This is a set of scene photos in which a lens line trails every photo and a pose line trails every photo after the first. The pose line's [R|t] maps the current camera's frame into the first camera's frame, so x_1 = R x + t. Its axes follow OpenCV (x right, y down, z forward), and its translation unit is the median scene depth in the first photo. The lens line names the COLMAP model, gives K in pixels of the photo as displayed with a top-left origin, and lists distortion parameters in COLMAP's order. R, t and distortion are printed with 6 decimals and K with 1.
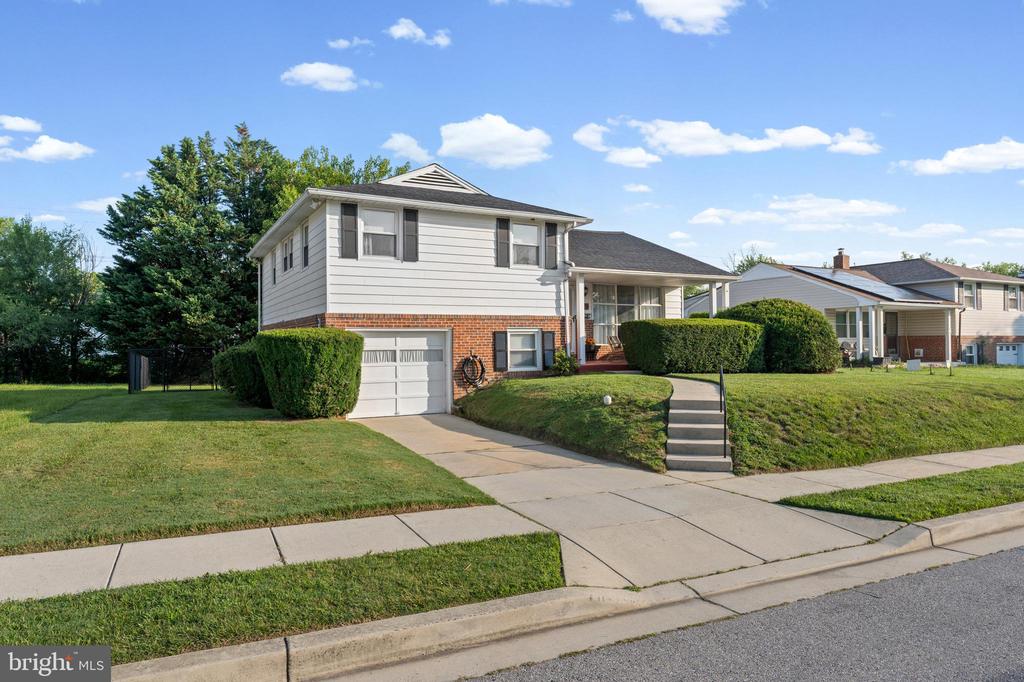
lens RADIAL K [[677.2, 0, 512.0], [0, 677.2, 341.0], [0, 0, 1]] dist [-0.003986, -0.000962]
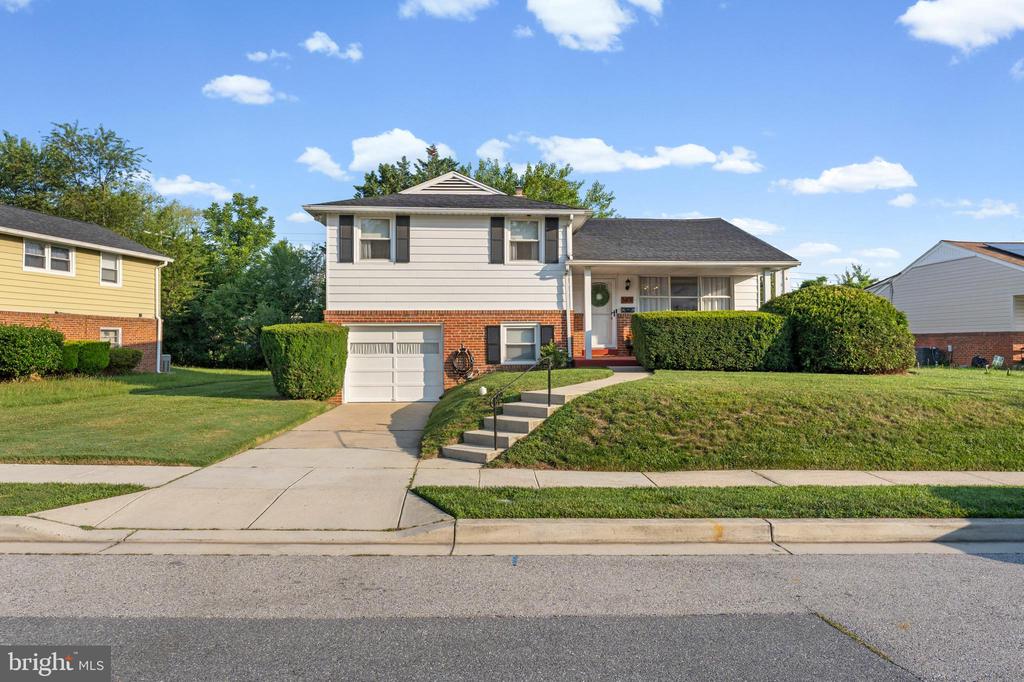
lens RADIAL K [[677.2, 0, 512.0], [0, 677.2, 341.0], [0, 0, 1]] dist [-0.003986, -0.000962]
pose [[0.903785, 0.002695, -0.427978, 0.454041], [-0.002233, 0.999996, 0.001581, 0.007553], [0.427981, -0.000474, 0.903788, 0.072365]]
